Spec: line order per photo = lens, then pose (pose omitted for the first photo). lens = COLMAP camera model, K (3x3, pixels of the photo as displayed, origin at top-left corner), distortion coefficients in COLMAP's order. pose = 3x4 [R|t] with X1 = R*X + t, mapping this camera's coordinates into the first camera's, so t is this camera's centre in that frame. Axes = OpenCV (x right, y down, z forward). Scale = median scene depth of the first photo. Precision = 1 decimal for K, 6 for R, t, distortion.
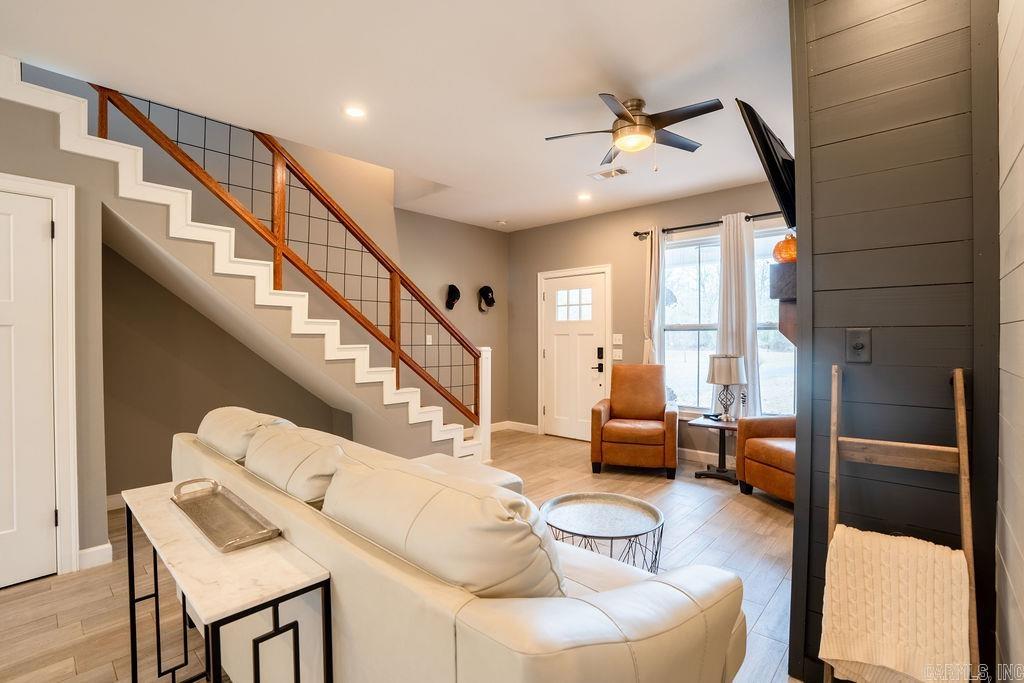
lens RADIAL K [[472.6, 0, 512.0], [0, 472.6, 341.5], [0, 0, 1]] dist [-0.071487, 0.026716]
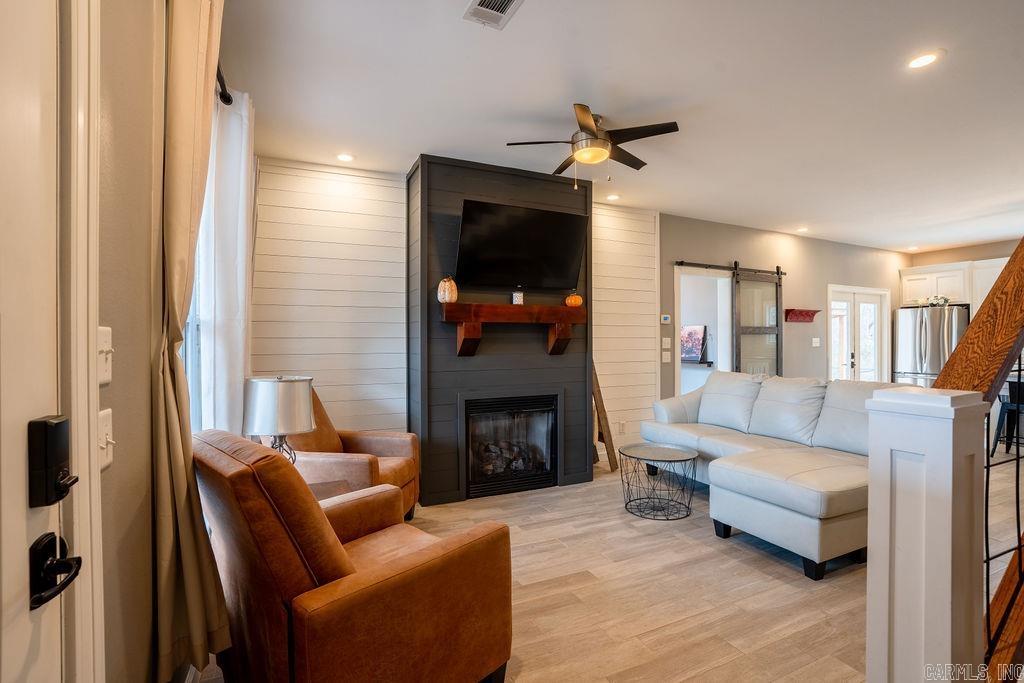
lens RADIAL K [[472.6, 0, 512.0], [0, 472.6, 341.5], [0, 0, 1]] dist [-0.071487, 0.026716]
pose [[-0.926791, 0.004673, 0.375549, 0.017889], [0.008735, 0.999920, 0.009116, -0.010027], [-0.375477, 0.011729, -0.926758, 1.151432]]
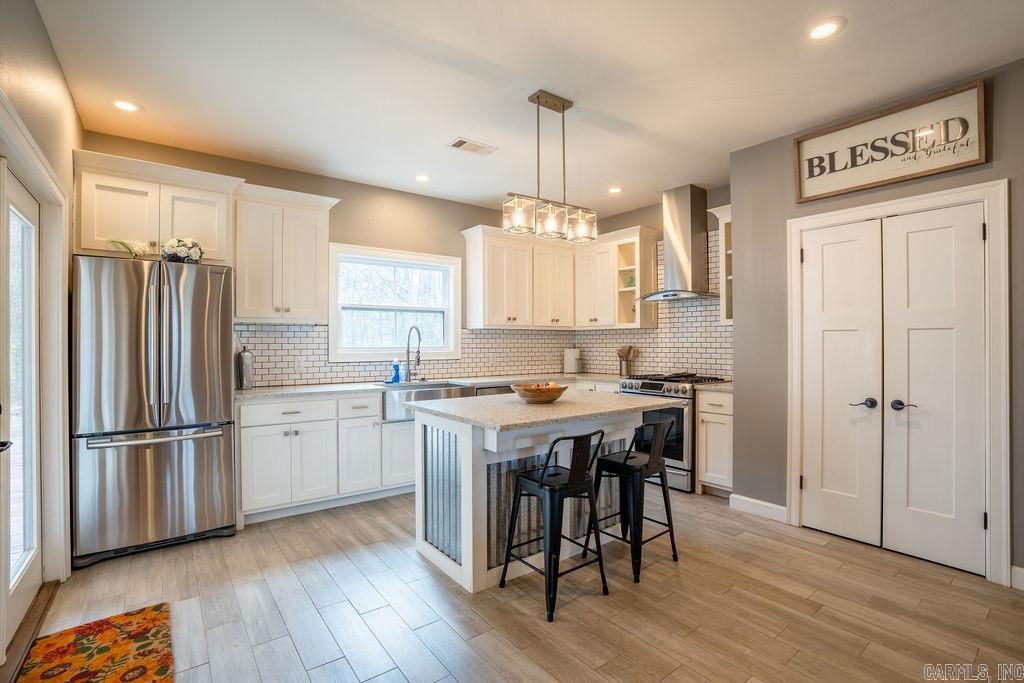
lens RADIAL K [[472.6, 0, 512.0], [0, 472.6, 341.5], [0, 0, 1]] dist [-0.071487, 0.026716]
pose [[-0.166211, 0.002144, -0.986088, -0.151933], [-0.006517, 0.999973, 0.003272, 0.001840], [0.986069, 0.006970, -0.166192, -0.073434]]
